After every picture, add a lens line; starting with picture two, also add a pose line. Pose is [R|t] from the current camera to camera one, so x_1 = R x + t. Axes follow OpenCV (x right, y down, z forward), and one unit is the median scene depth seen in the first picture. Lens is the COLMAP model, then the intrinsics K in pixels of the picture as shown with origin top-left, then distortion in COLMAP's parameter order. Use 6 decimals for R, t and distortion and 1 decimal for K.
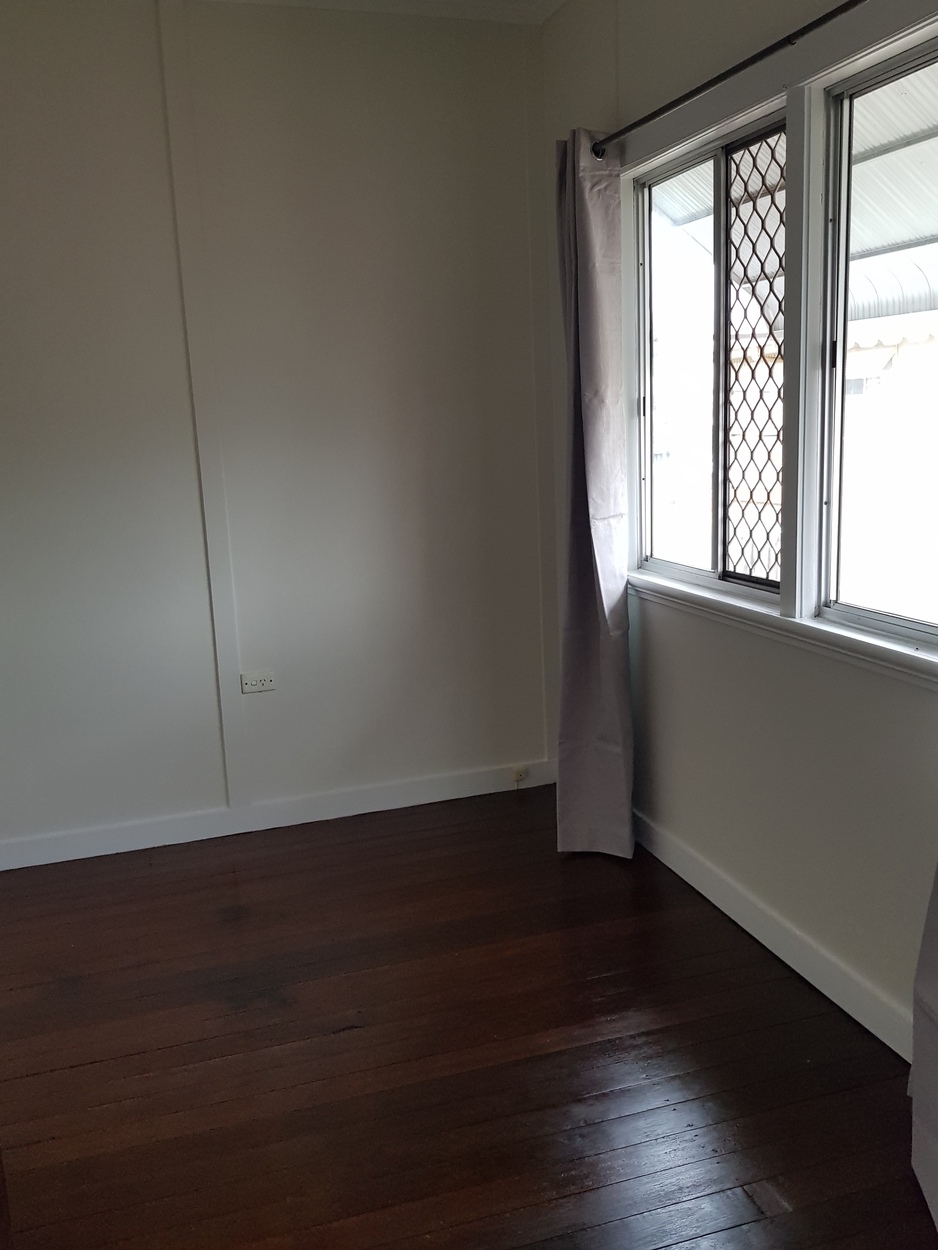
lens RADIAL K [[1119.4, 0, 508.9], [0, 1119.4, 628.4], [0, 0, 1]] dist [0.066519, -0.009445]
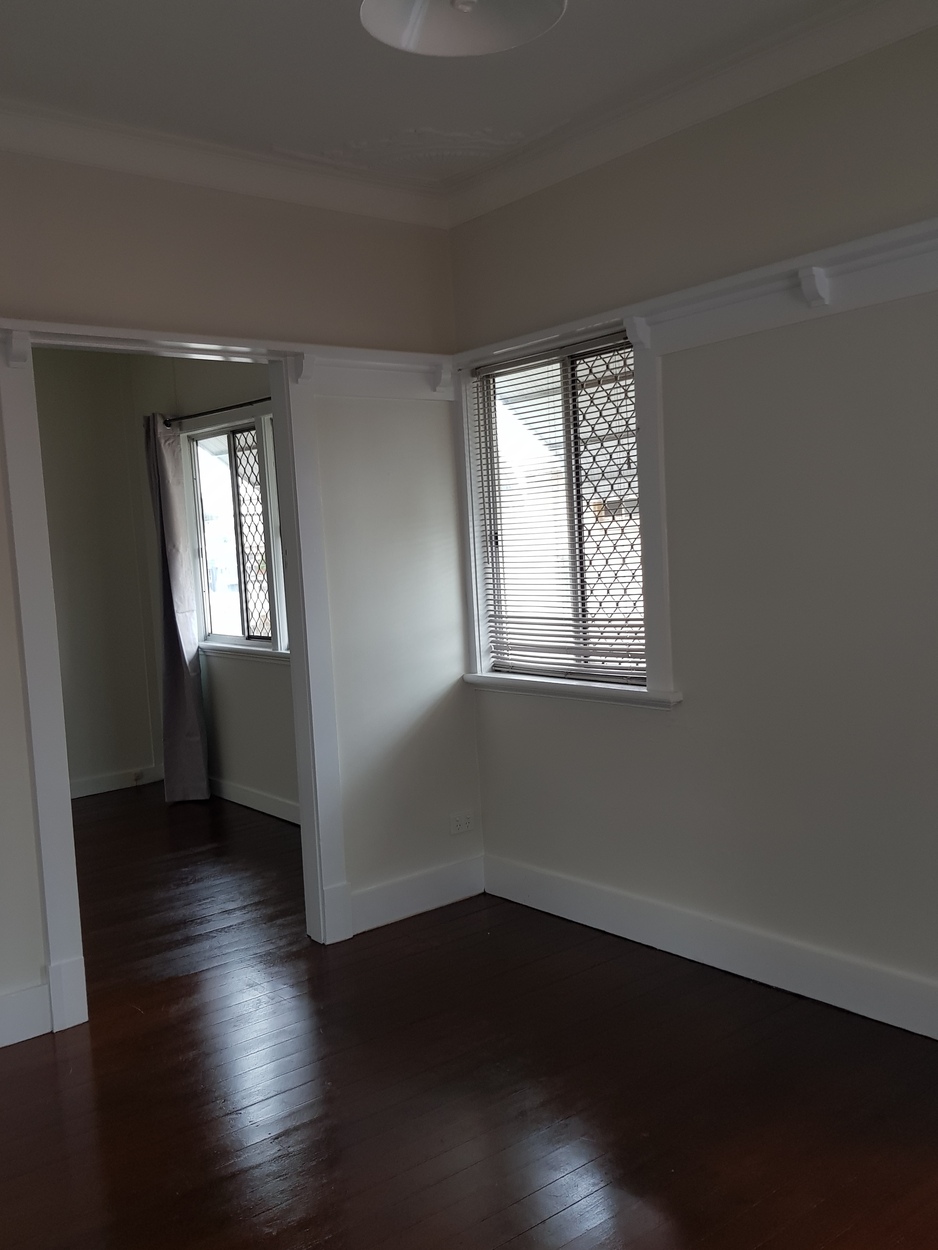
lens RADIAL K [[1119.4, 0, 508.9], [0, 1119.4, 628.4], [0, 0, 1]] dist [0.066519, -0.009445]
pose [[0.933810, -0.045252, 0.354896, -0.074227], [0.083808, 0.992036, -0.094025, 0.150756], [-0.347814, 0.117545, 0.930166, -0.930905]]
